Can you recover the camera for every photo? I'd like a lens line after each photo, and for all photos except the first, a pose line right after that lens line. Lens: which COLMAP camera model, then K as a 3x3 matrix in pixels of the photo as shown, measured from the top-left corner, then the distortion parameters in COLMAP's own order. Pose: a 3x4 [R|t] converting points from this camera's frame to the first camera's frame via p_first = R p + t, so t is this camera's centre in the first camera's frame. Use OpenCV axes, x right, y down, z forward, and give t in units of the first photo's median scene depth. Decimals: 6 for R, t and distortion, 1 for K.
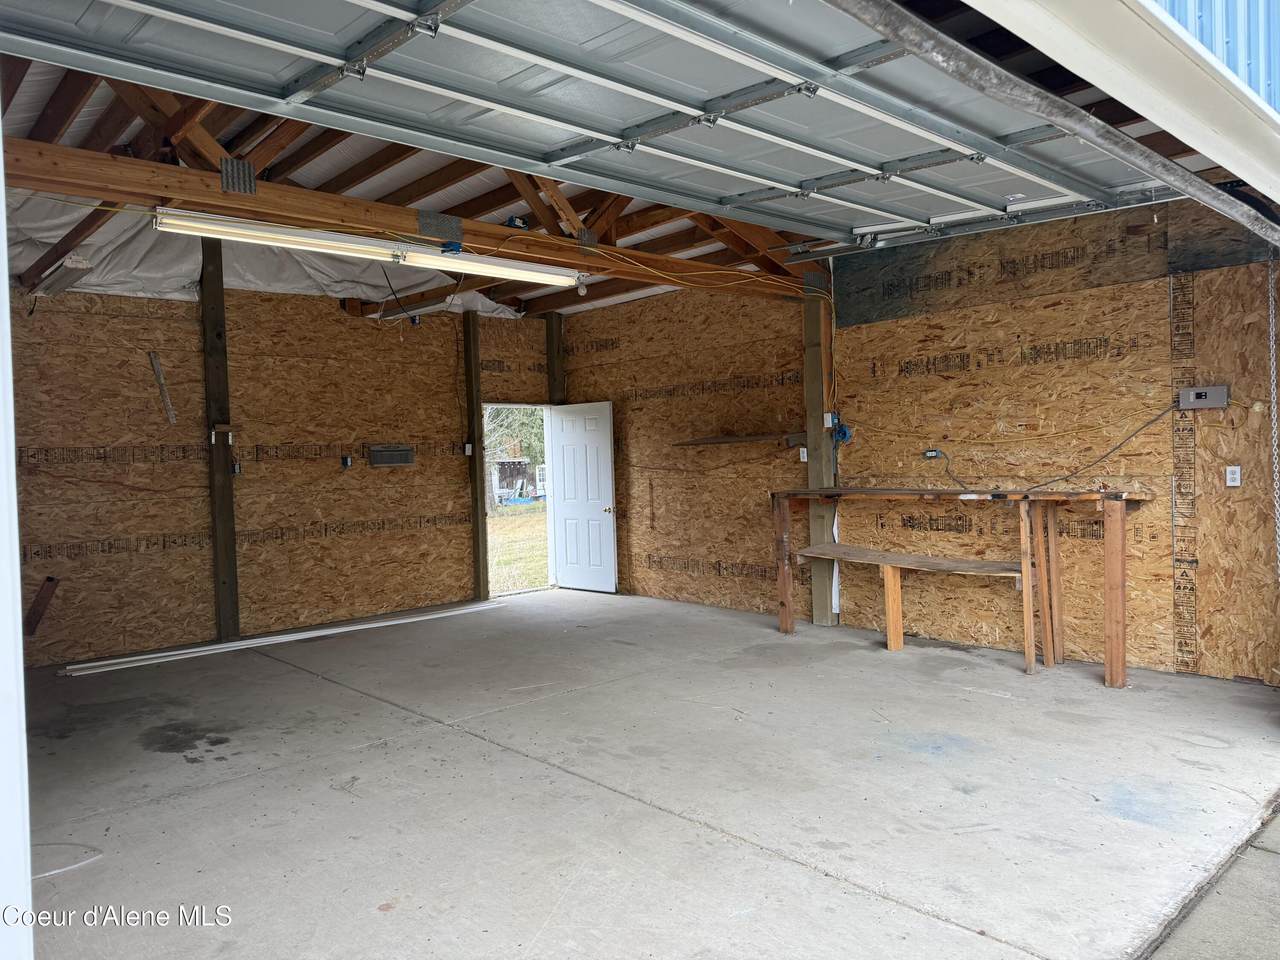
lens RADIAL K [[886.0, 0, 640.0], [0, 886.0, 480.0], [0, 0, 1]] dist [0.106393, -0.177672]
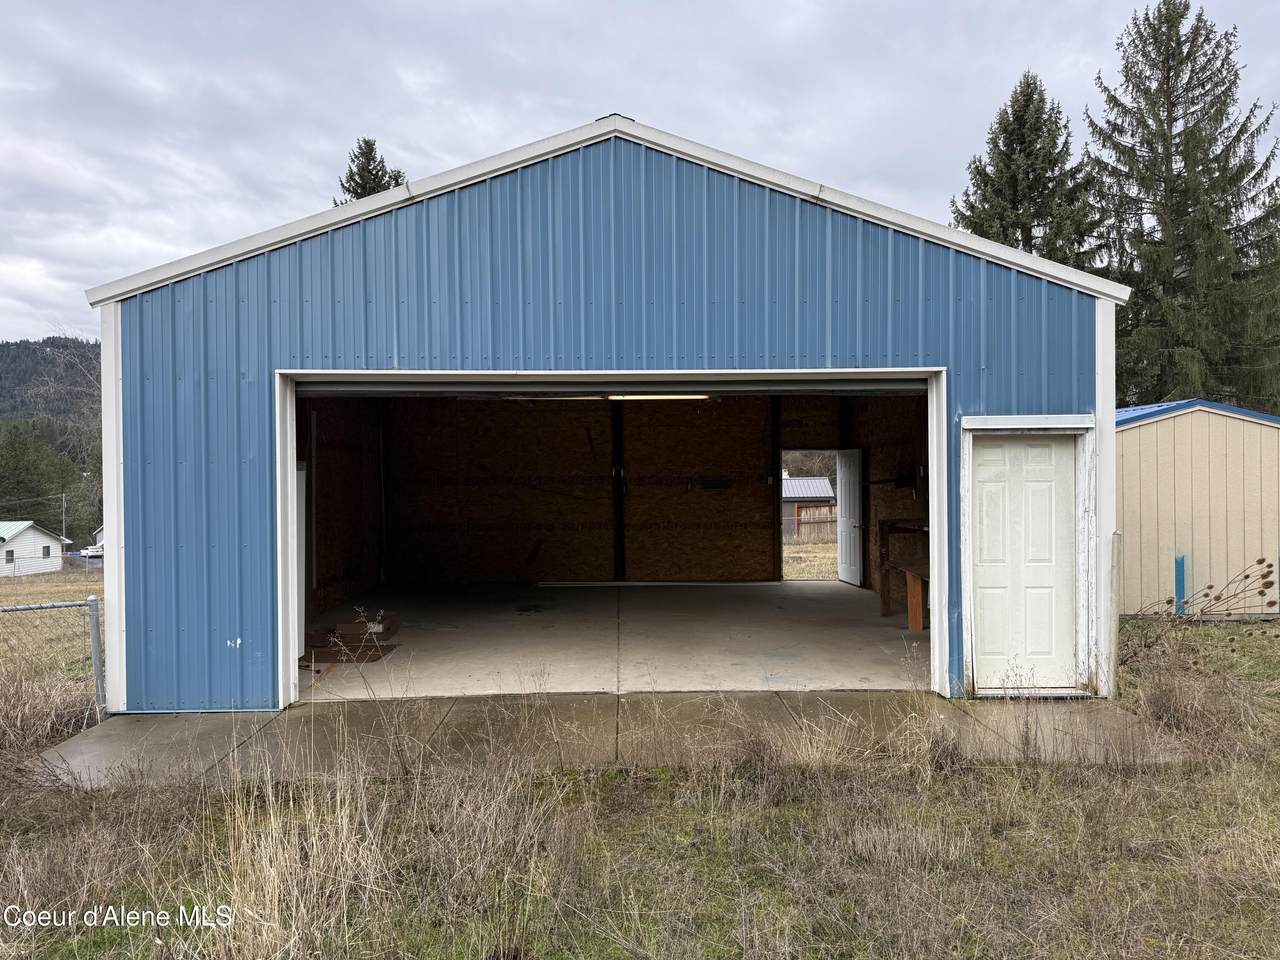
lens RADIAL K [[886.0, 0, 640.0], [0, 886.0, 480.0], [0, 0, 1]] dist [0.106393, -0.177672]
pose [[0.738307, 0.029540, -0.673817, 0.719016], [-0.034322, 0.999392, 0.006206, -0.039714], [0.673591, 0.018545, 0.738872, -0.290011]]
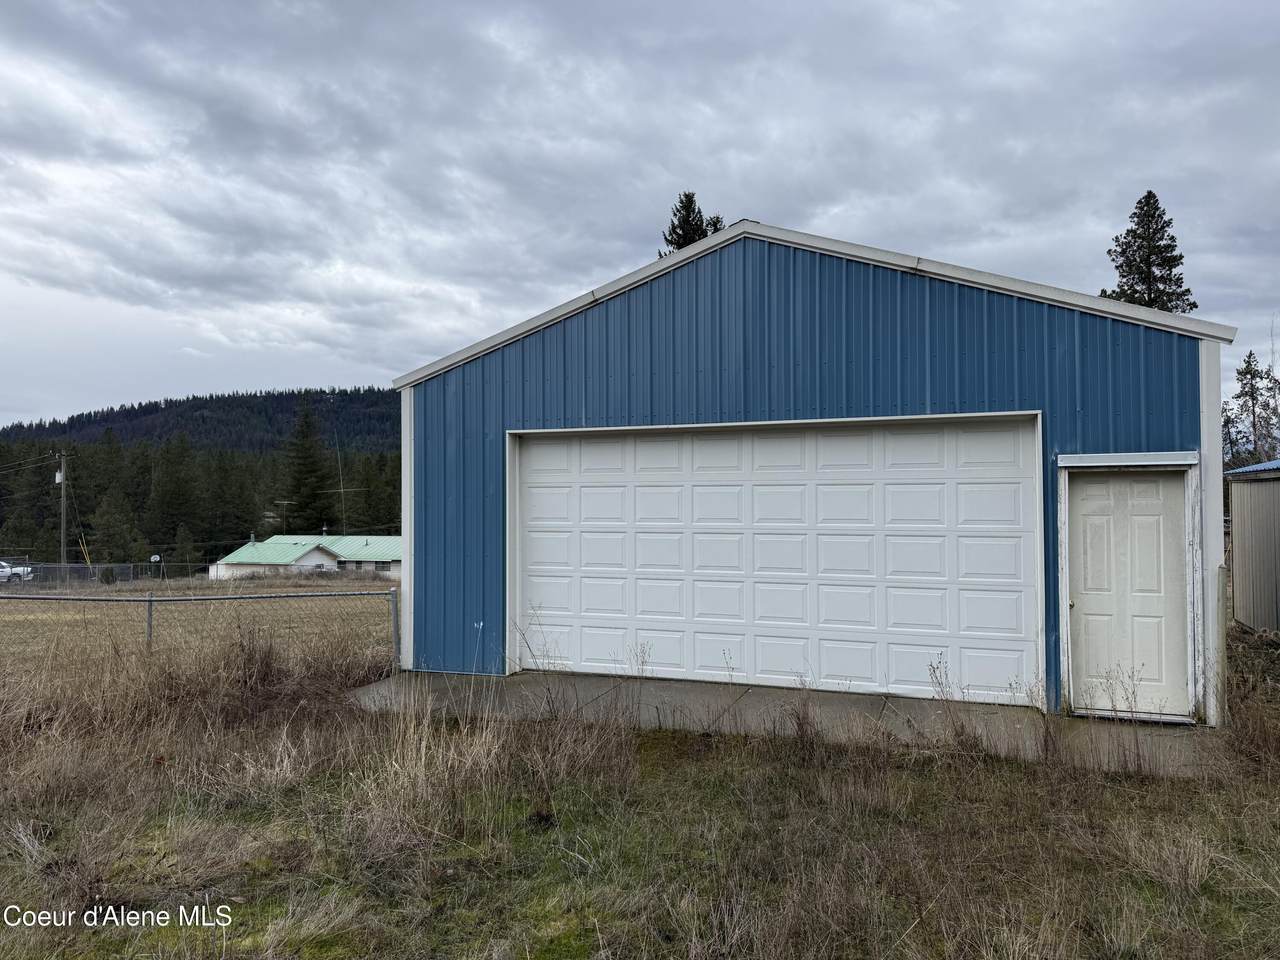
lens RADIAL K [[886.0, 0, 640.0], [0, 886.0, 480.0], [0, 0, 1]] dist [0.106393, -0.177672]
pose [[0.437494, 0.009813, -0.899168, 1.156234], [-0.032821, 0.999448, -0.005061, -0.070635], [0.898622, 0.031726, 0.437575, -0.232448]]
